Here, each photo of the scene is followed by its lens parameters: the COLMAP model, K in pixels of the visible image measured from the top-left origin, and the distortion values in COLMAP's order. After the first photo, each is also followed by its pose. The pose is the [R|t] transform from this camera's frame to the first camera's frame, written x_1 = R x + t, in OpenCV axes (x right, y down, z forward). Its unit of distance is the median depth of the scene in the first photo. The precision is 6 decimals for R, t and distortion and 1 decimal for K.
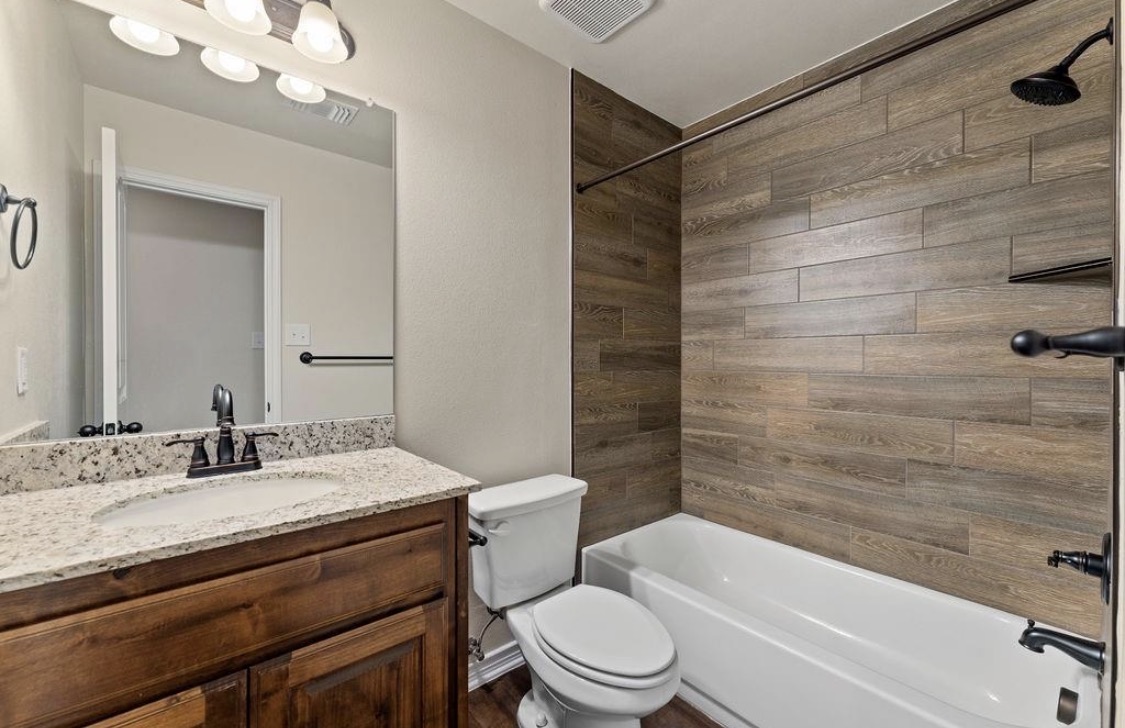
lens RADIAL K [[456.8, 0, 562.5], [0, 456.8, 364.0], [0, 0, 1]] dist [-0.002688, -0.000213]
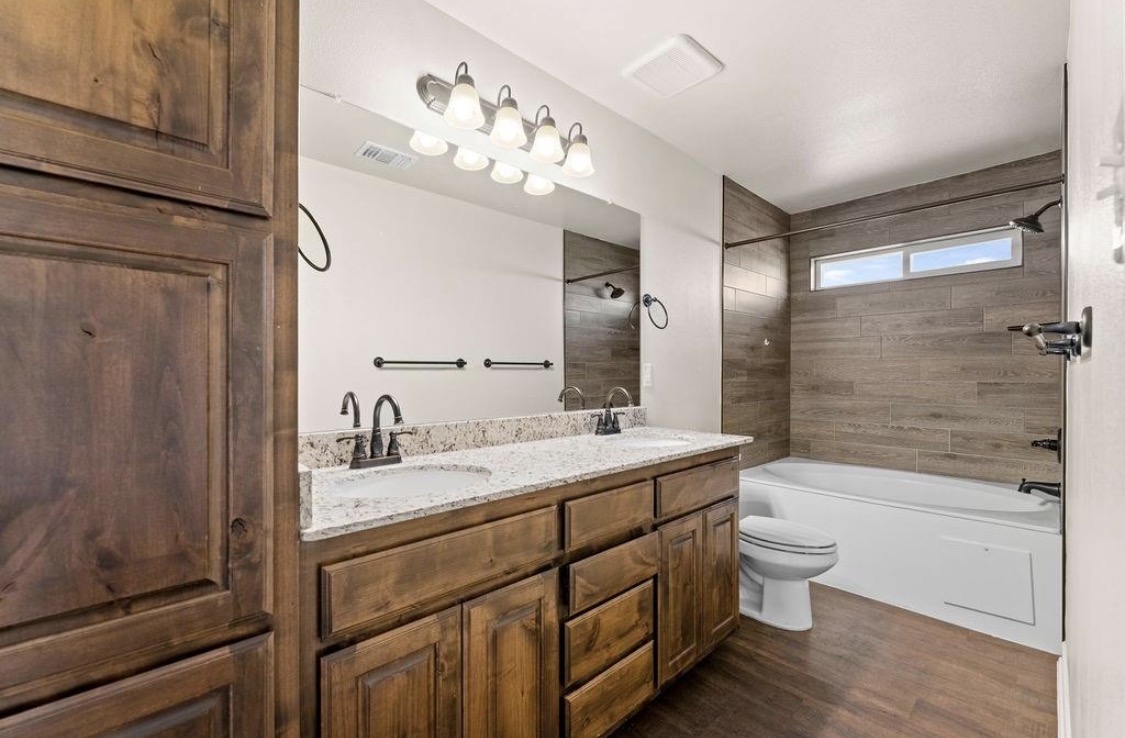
lens RADIAL K [[480.9, 0, 562.5], [0, 480.9, 369.0], [0, 0, 1]] dist [-0.000735, -0.000114]
pose [[0.997647, 0.005474, 0.068337, -0.353477], [-0.004462, 0.999878, -0.014952, 0.003696], [-0.068410, 0.014612, 0.997550, -0.300272]]
